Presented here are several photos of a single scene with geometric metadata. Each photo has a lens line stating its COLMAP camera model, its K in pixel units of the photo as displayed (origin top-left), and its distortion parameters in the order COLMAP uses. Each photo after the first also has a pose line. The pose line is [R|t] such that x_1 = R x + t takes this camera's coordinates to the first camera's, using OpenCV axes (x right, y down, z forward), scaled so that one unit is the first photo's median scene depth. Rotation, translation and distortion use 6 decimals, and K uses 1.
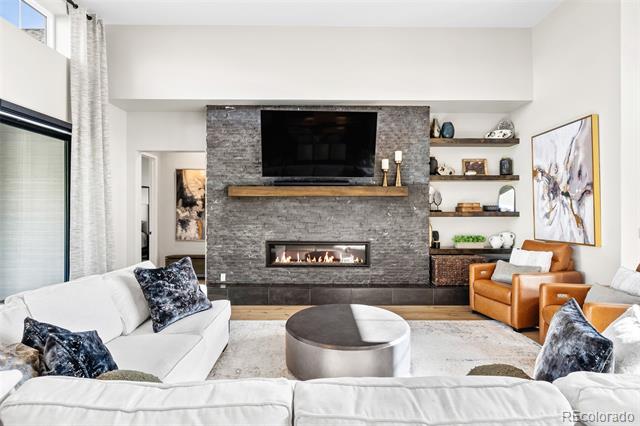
lens RADIAL K [[313.1, 0, 320.0], [0, 313.1, 213.0], [0, 0, 1]] dist [-0.002199, -0.000642]
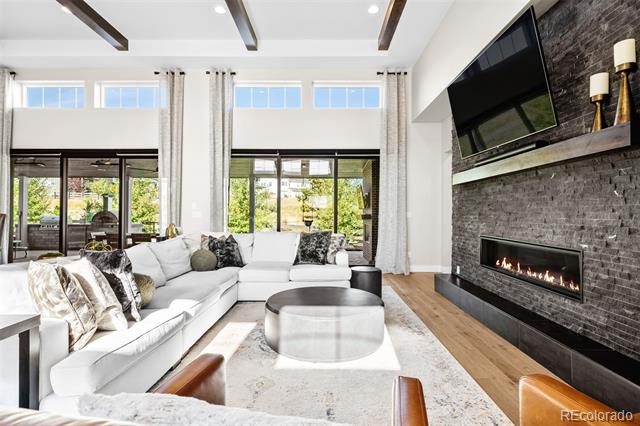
lens RADIAL K [[313.1, 0, 320.0], [0, 313.1, 213.0], [0, 0, 1]] dist [-0.002199, -0.000642]
pose [[-0.003357, -0.000321, -0.999994, 0.667970], [-0.008314, 0.999965, -0.000293, 0.035942], [0.999960, 0.008313, -0.003360, 0.591055]]
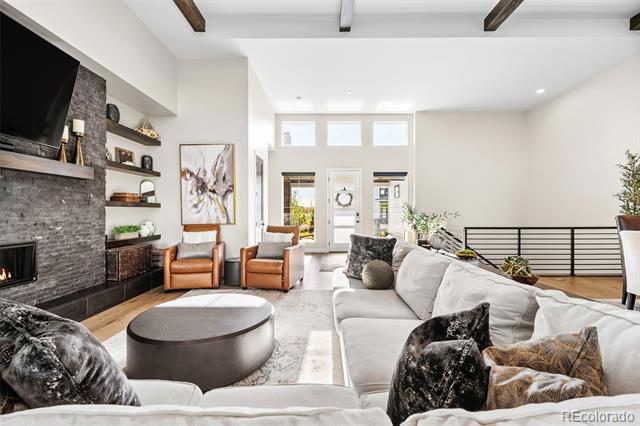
lens RADIAL K [[285.3, 0, 320.0], [0, 285.3, 213.0], [0, 0, 1]] dist [0.001259, 0.000152]
pose [[0.003604, -0.004581, 0.999983, -0.452034], [0.002662, 0.999986, 0.004571, 0.030177], [-0.999990, 0.002646, 0.003616, 0.399562]]
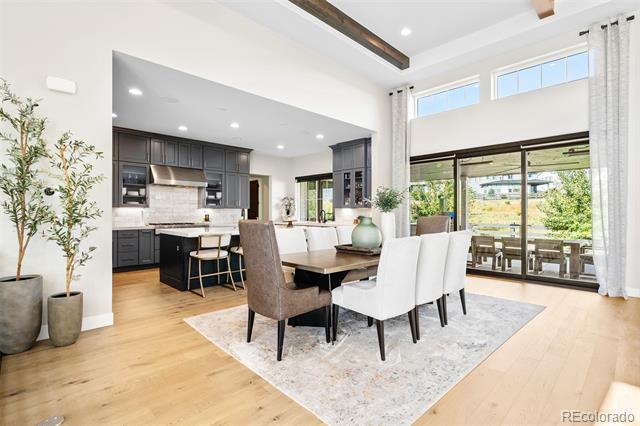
lens RADIAL K [[307.6, 0, 320.0], [0, 307.6, 213.0], [0, 0, 1]] dist [-0.002877, -0.000407]
pose [[-0.718648, 0.003796, -0.695363, 0.659851], [-0.001048, 0.999978, 0.006542, 0.029742], [0.695373, 0.005430, -0.718629, 0.014205]]
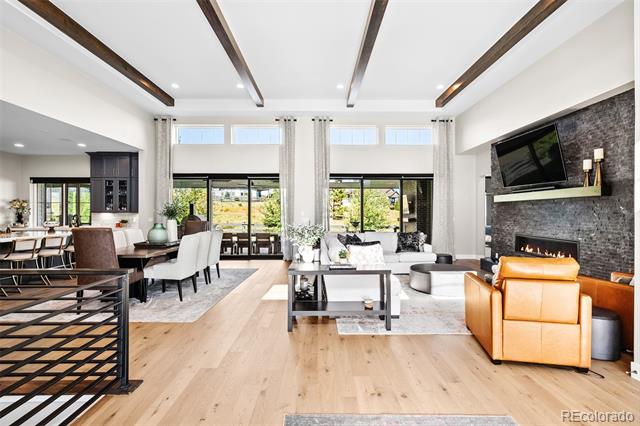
lens RADIAL K [[301.0, 0, 320.0], [0, 301.0, 213.0], [0, 0, 1]] dist [-0.000396, 0.000070]
pose [[0.006190, 0.002908, -0.999977, 1.161677], [-0.006509, 0.999975, 0.002868, 0.001596], [0.999960, 0.006491, 0.006208, 0.141397]]
